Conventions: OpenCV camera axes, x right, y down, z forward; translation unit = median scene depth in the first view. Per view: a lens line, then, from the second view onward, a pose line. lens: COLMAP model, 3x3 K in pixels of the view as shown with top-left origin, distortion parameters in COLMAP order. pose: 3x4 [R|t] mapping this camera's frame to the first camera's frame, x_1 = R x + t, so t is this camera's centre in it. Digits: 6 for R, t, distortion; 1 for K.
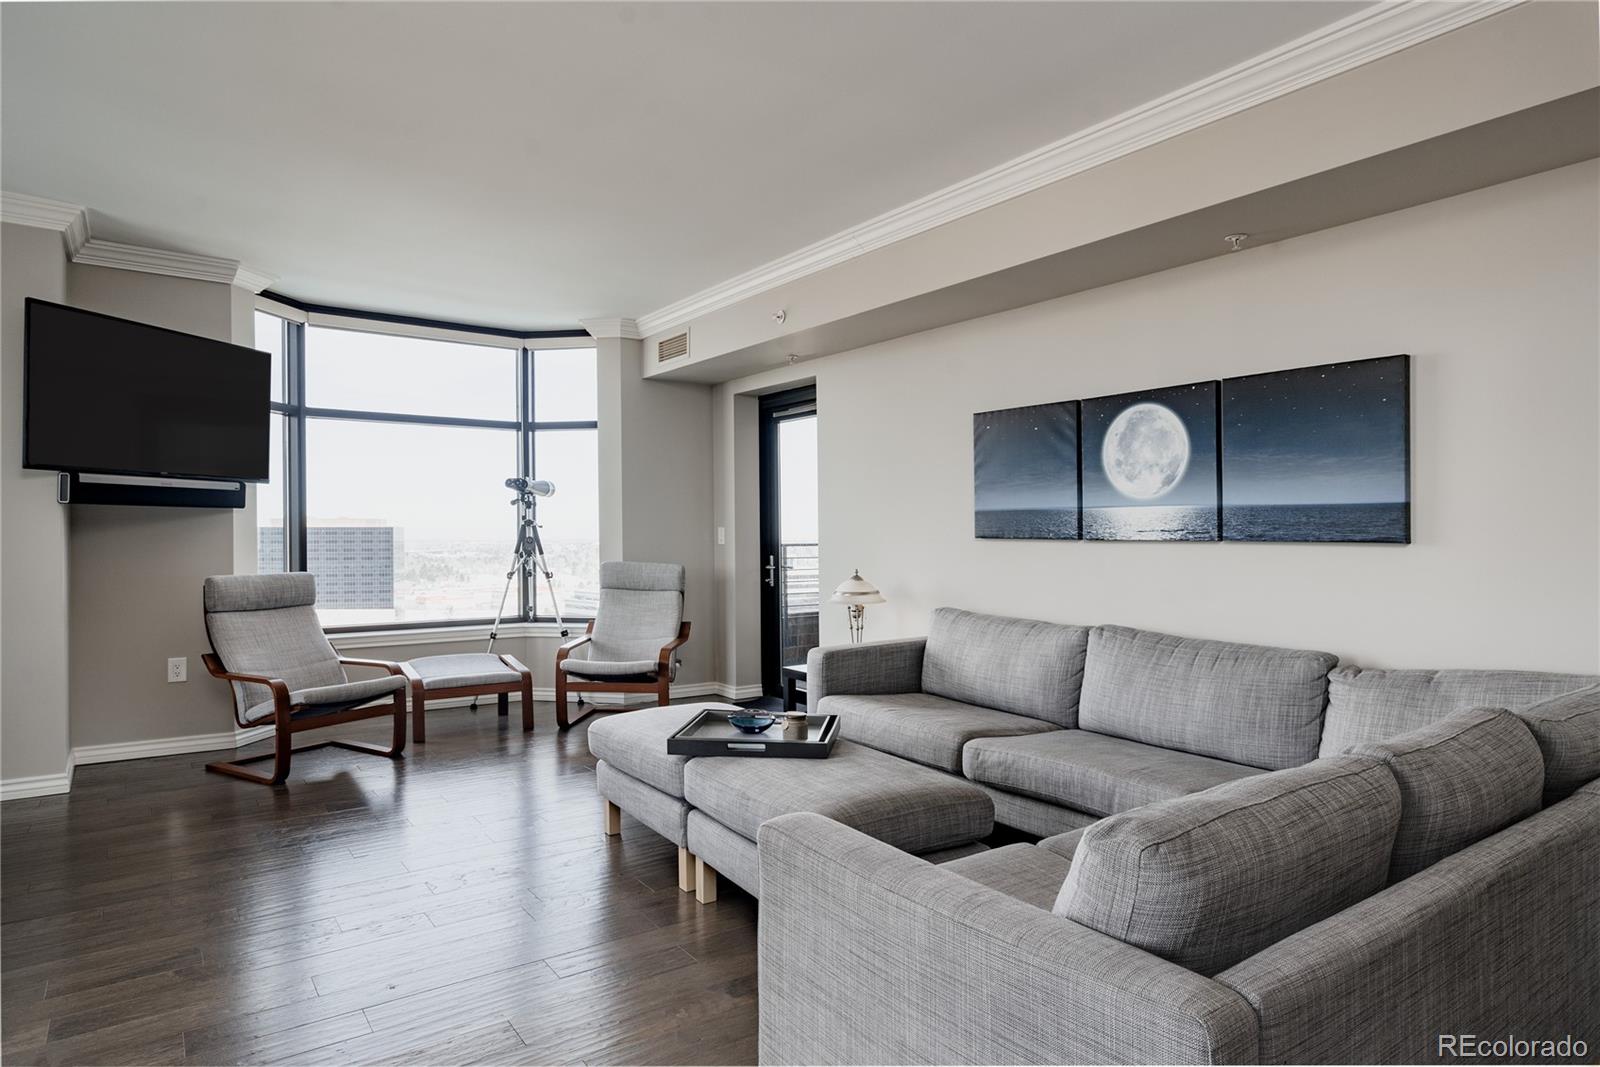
lens RADIAL K [[900.7, 0, 673.4], [0, 900.7, 532.0], [0, 0, 1]] dist [0.003281, 0.001921]
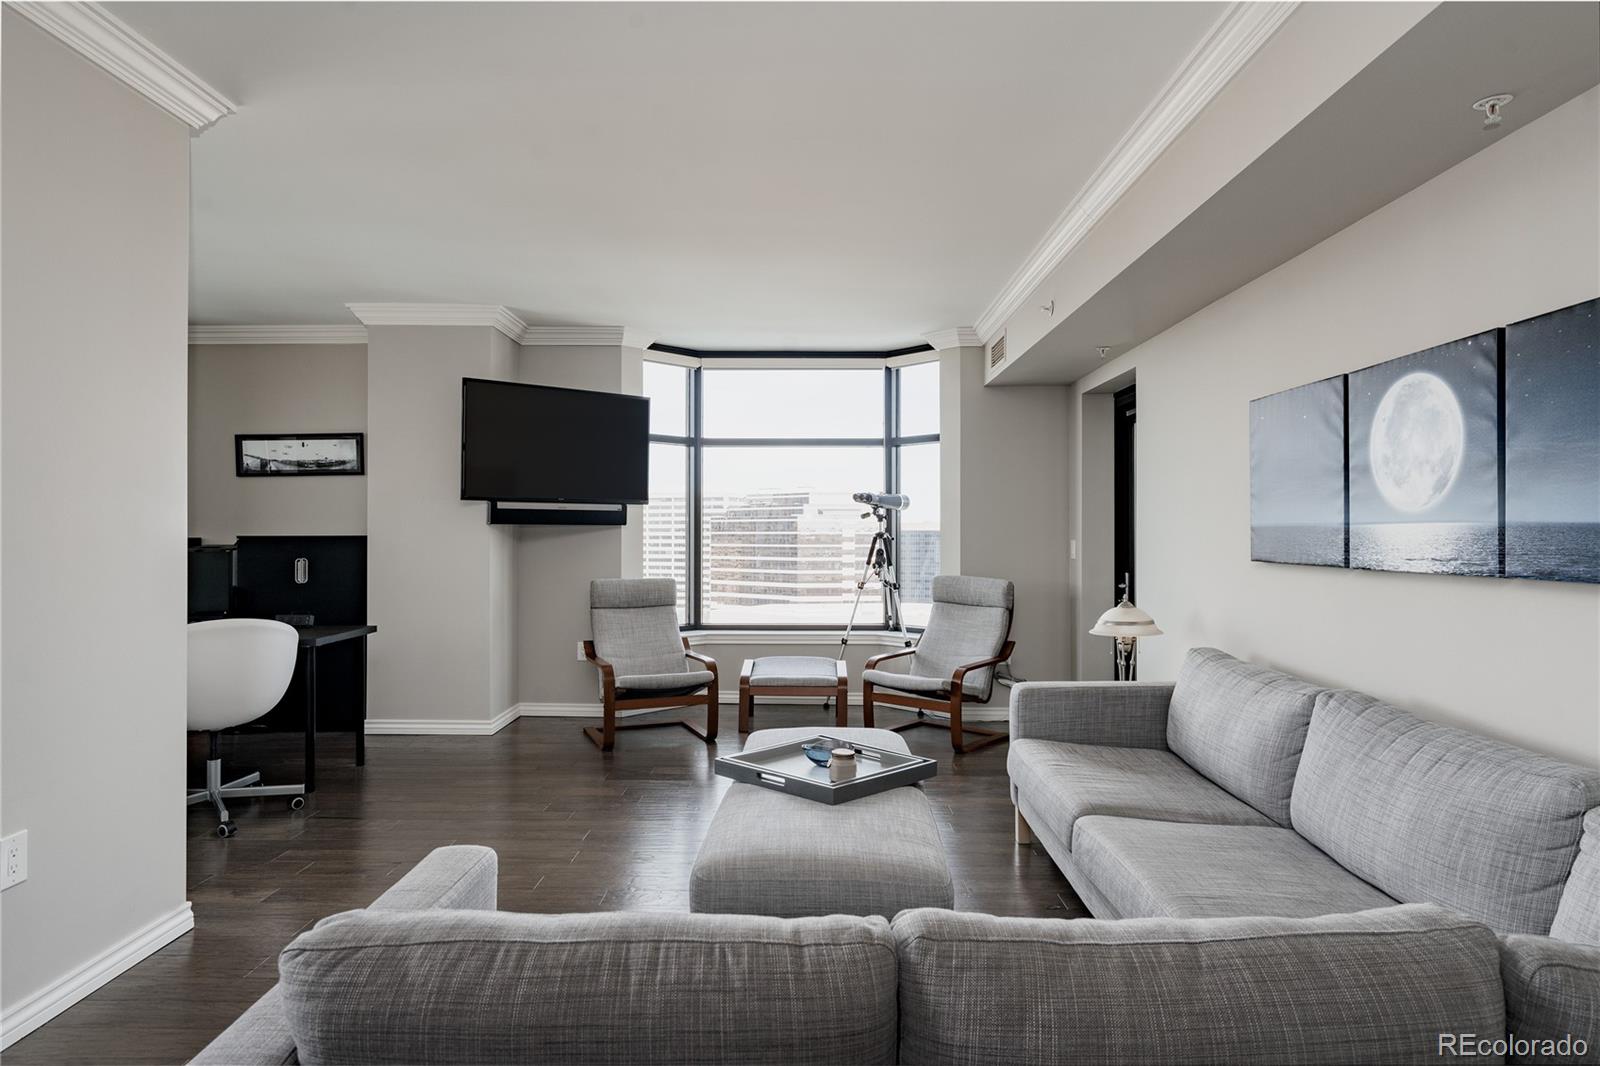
lens RADIAL K [[852.5, 0, 800.0], [0, 852.5, 533.0], [0, 0, 1]] dist [0.004830, 0.000800]
pose [[0.833775, 0.000206, -0.552104, 0.398626], [-0.000206, 1.000000, 0.000062, -0.016695], [0.552104, 0.000062, 0.833775, 0.163992]]
